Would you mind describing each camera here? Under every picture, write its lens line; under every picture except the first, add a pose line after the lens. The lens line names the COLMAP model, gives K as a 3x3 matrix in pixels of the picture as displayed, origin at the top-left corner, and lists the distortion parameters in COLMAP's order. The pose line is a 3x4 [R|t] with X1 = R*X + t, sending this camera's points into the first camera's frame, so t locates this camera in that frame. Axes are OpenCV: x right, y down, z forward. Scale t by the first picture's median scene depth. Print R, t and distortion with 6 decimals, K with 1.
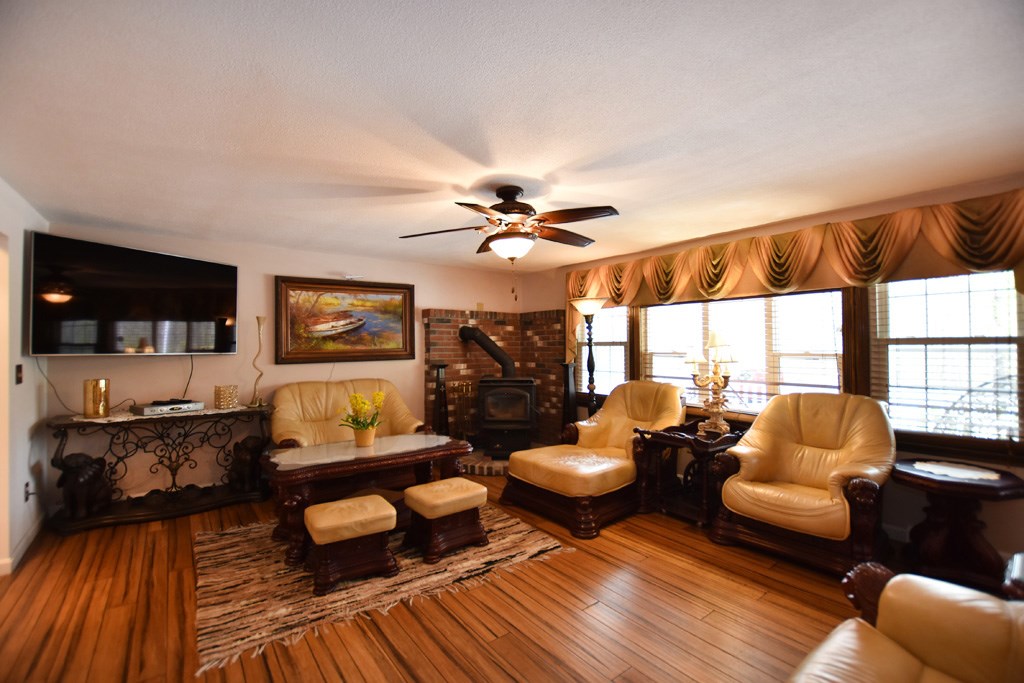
lens RADIAL K [[447.9, 0, 507.9], [0, 447.9, 342.7], [0, 0, 1]] dist [-0.034215, 0.000272]
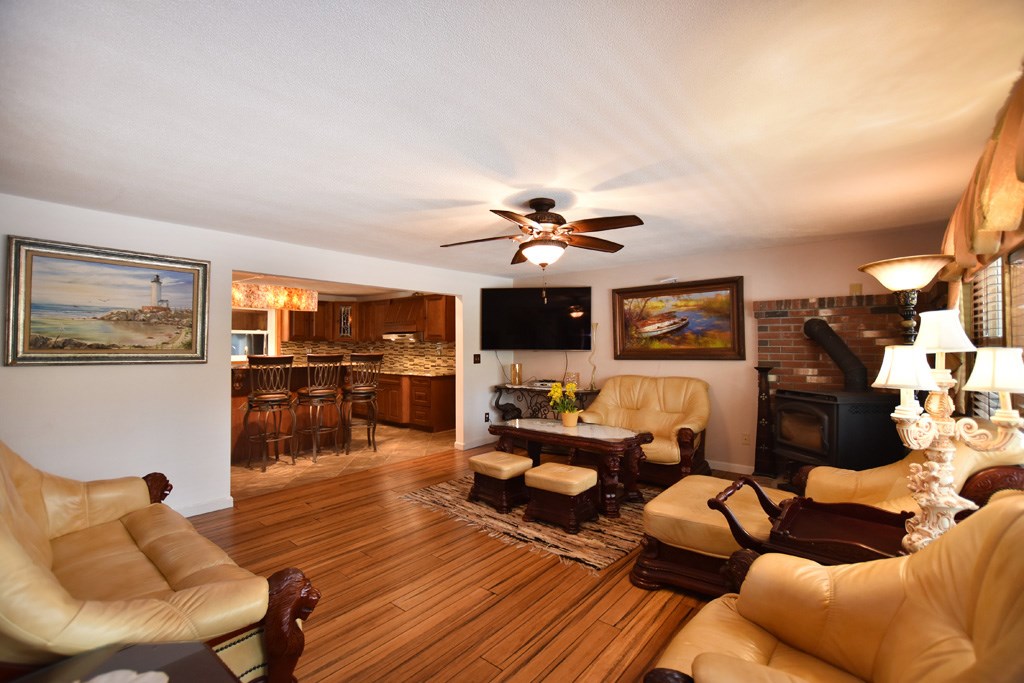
lens RADIAL K [[447.9, 0, 511.1], [0, 447.9, 338.6], [0, 0, 1]] dist [-0.034215, 0.000272]
pose [[0.233559, -0.012710, -0.972260, 0.622368], [0.006419, 0.999913, -0.011530, 0.001823], [0.972322, -0.003548, 0.233620, 0.404726]]
